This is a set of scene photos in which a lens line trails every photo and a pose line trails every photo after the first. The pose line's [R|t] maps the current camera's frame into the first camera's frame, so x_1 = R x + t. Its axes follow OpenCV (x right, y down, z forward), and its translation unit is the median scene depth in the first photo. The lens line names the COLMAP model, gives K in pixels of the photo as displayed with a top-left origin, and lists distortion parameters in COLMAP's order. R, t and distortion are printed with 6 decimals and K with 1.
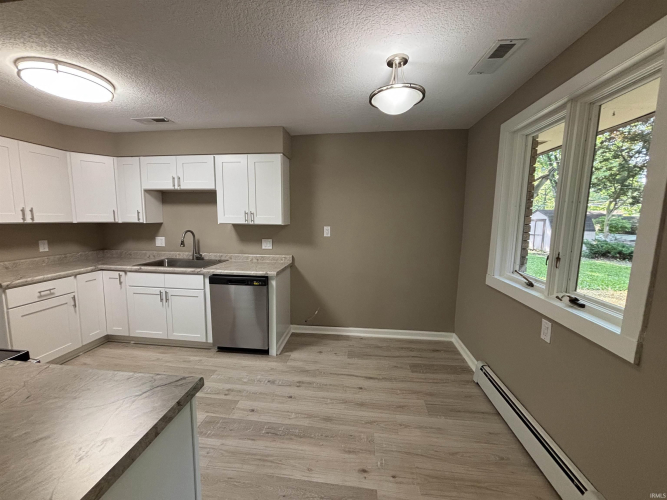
lens RADIAL K [[267.2, 0, 324.1], [0, 267.2, 248.9], [0, 0, 1]] dist [-0.002947, 0.000059]
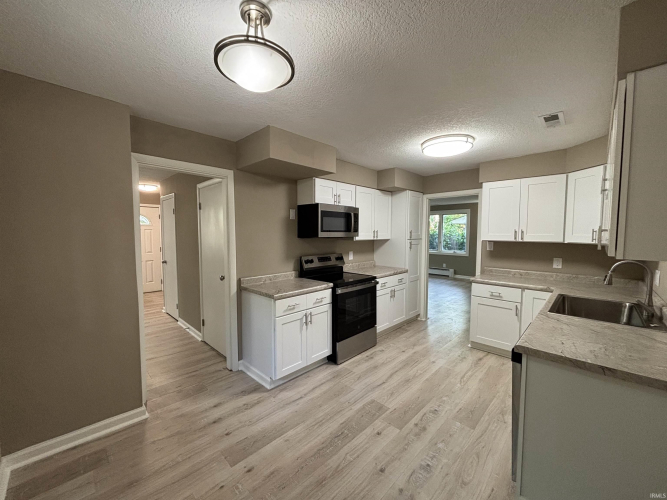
lens RADIAL K [[267.2, 0, 329.2], [0, 267.2, 248.2], [0, 0, 1]] dist [-0.002947, 0.000059]
pose [[-0.600641, 0.034998, -0.798753, 0.417974], [-0.104376, 0.987059, 0.121737, -0.113328], [0.792677, 0.156490, -0.589215, 0.935148]]
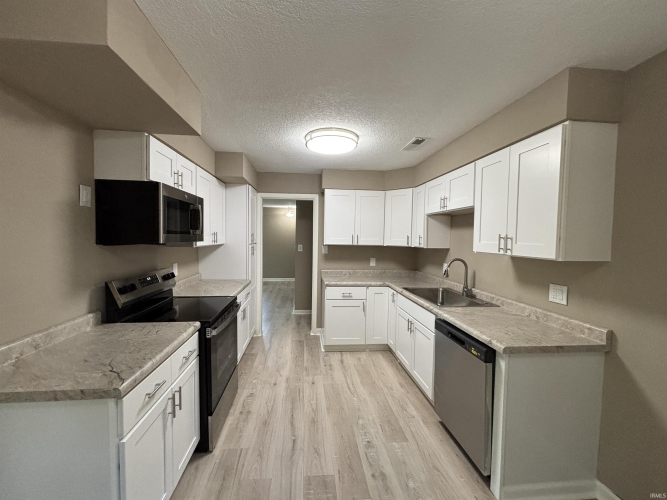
lens RADIAL K [[267.2, 0, 328.7], [0, 267.2, 248.1], [0, 0, 1]] dist [-0.002947, 0.000059]
pose [[0.223427, 0.035379, -0.974078, 0.245126], [-0.129284, 0.991587, 0.006361, -0.063844], [0.966109, 0.124512, 0.226121, 0.482566]]
